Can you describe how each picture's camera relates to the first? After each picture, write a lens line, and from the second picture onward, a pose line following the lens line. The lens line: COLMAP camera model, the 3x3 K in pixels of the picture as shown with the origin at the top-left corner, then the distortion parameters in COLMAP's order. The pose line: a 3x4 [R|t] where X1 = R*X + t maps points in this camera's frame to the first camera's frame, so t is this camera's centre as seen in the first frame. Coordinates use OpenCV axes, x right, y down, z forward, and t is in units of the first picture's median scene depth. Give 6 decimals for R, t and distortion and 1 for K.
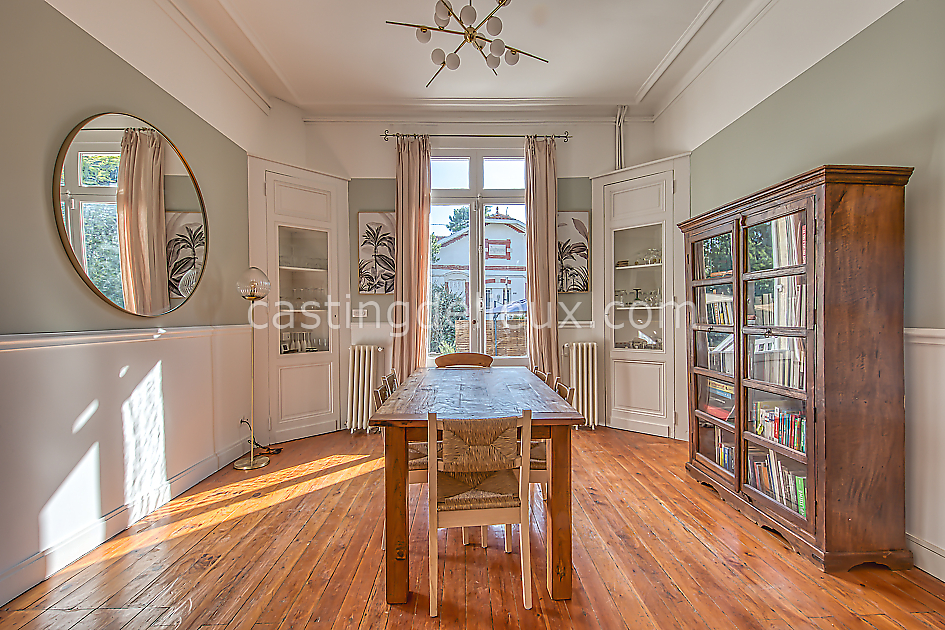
lens RADIAL K [[440.2, 0, 470.3], [0, 440.2, 317.2], [0, 0, 1]] dist [0.002156, 0.000368]
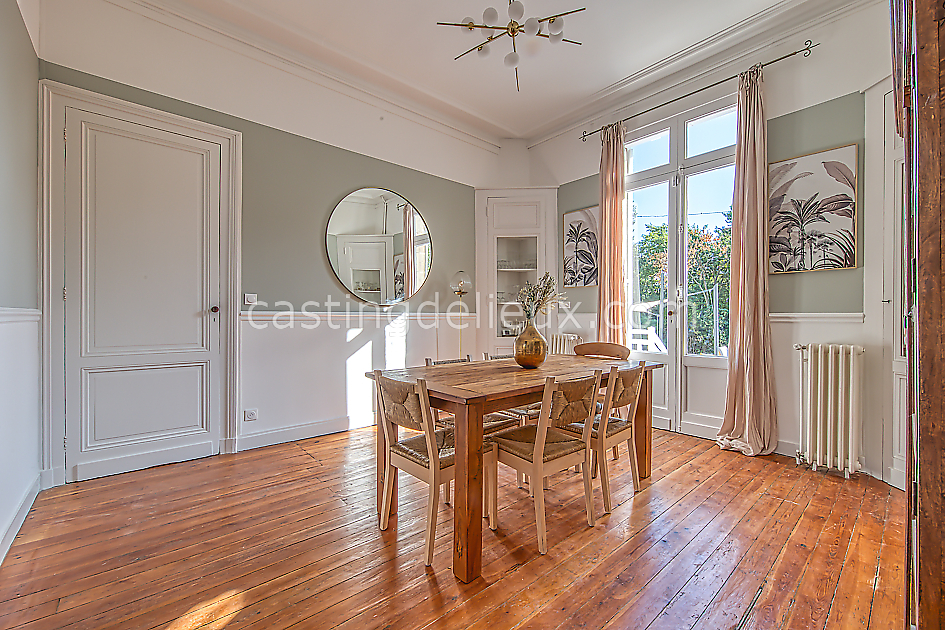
lens RADIAL K [[395.1, 0, 464.3], [0, 395.1, 315.6], [0, 0, 1]] dist [0.004625, -0.000117]
pose [[0.627249, 0.005628, -0.778799, 0.365400], [-0.011697, 0.999929, -0.002195, 0.022121], [0.778731, 0.010487, 0.627270, 0.182348]]
